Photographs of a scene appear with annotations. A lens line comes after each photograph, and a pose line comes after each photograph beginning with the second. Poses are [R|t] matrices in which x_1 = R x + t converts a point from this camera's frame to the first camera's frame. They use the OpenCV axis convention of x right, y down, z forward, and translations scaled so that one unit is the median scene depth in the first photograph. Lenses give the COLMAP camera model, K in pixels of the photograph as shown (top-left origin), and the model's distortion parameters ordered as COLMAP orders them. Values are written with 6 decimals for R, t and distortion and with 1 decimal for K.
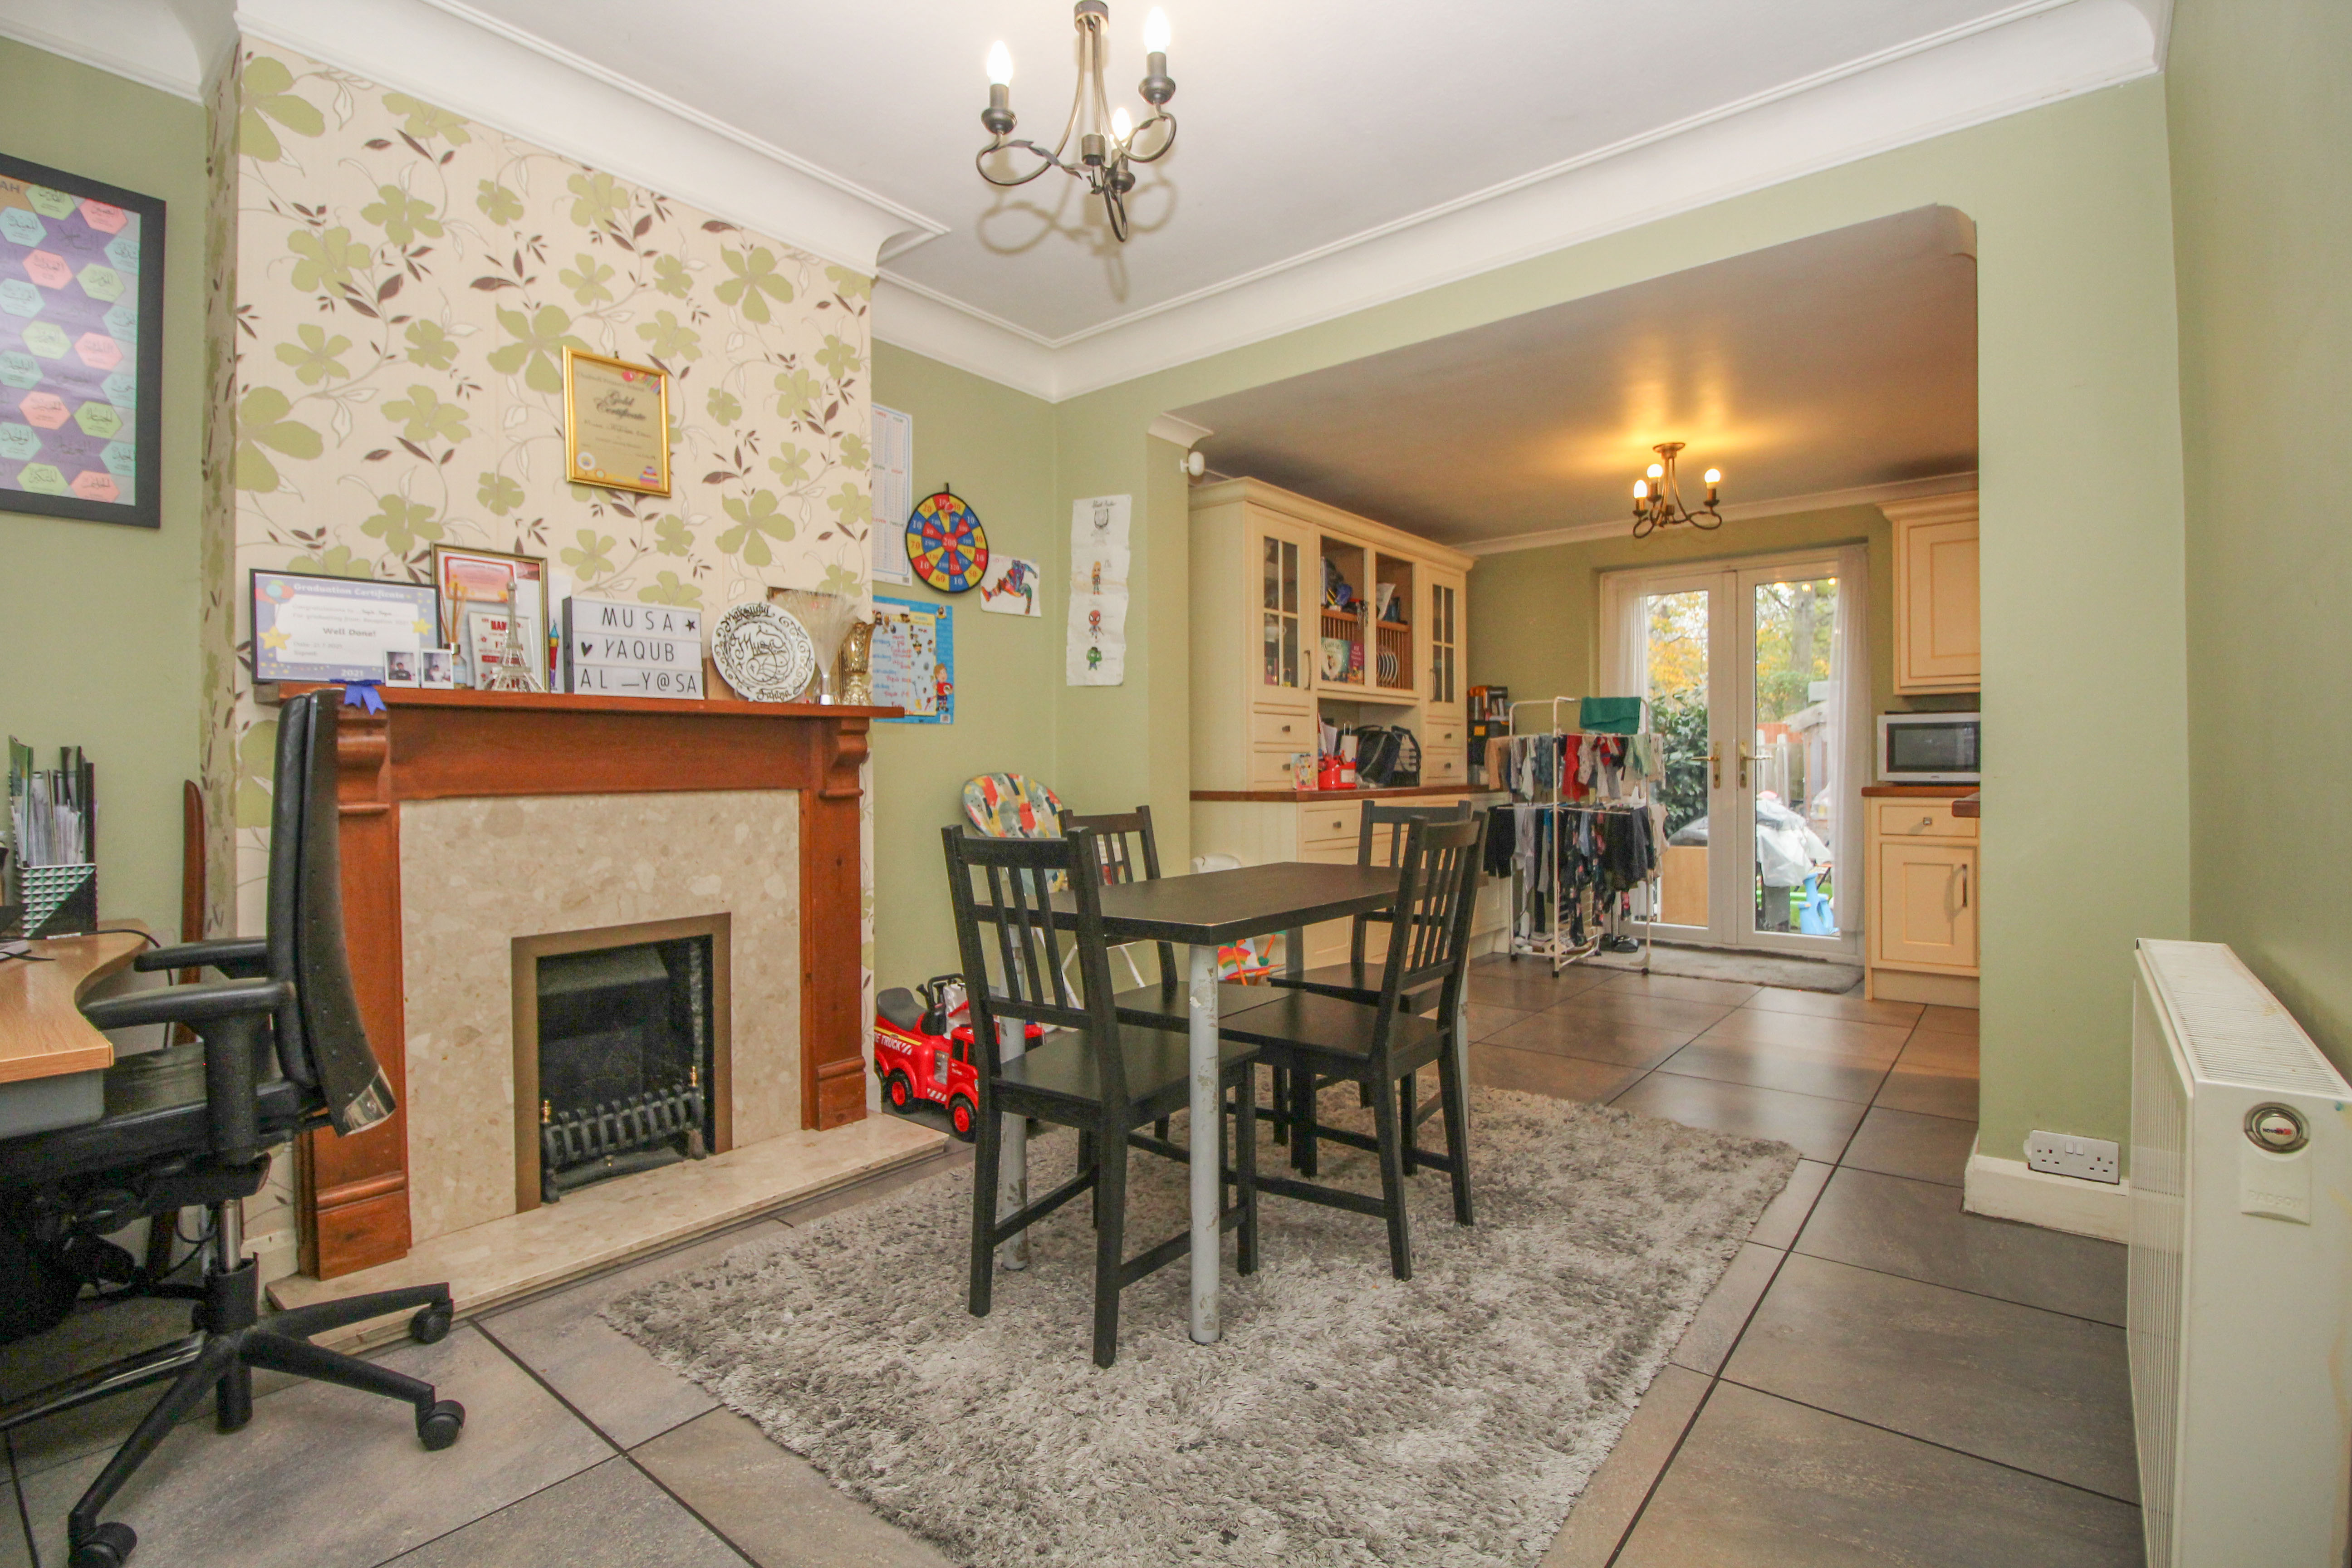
lens RADIAL K [[1088.0, 0, 1179.7], [0, 1088.0, 781.6], [0, 0, 1]] dist [-0.004644, -0.001431]
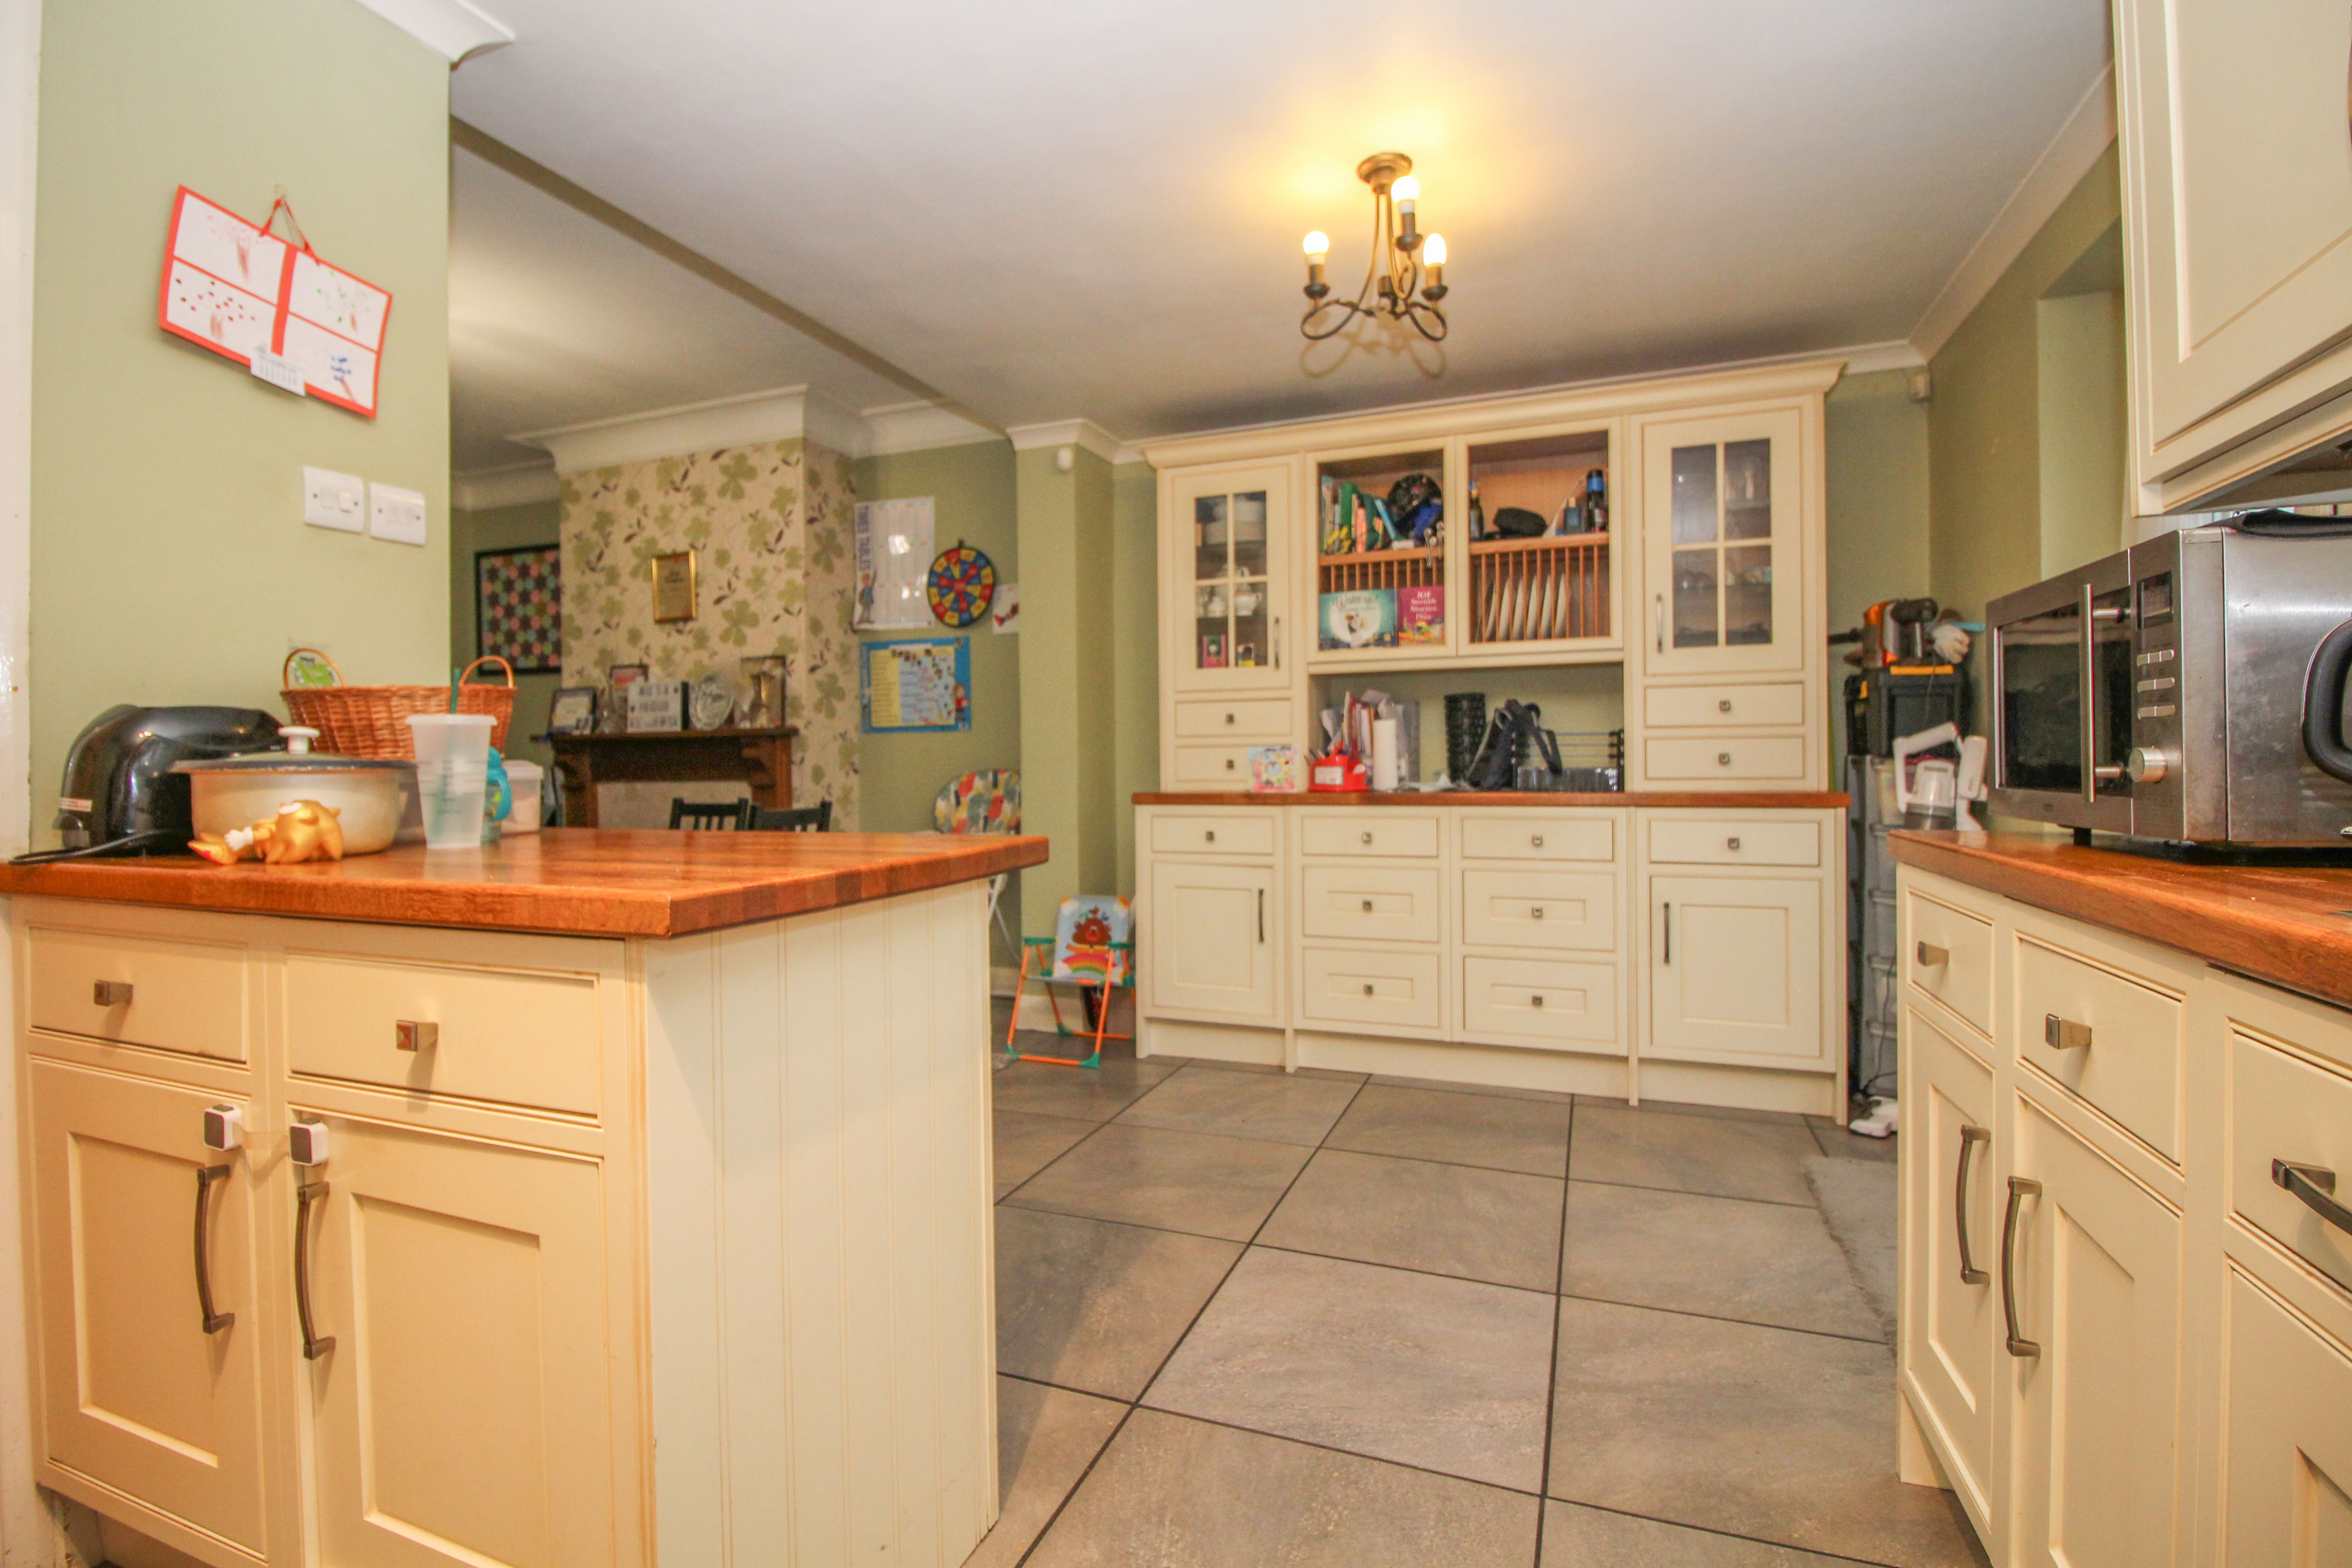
lens RADIAL K [[1088.0, 0, 1176.1], [0, 1088.0, 775.3], [0, 0, 1]] dist [-0.004644, -0.001431]
pose [[0.313870, 0.013610, -0.949368, 1.080539], [-0.001830, 0.999904, 0.013730, -0.019527], [0.949464, -0.002572, 0.313865, 0.854895]]
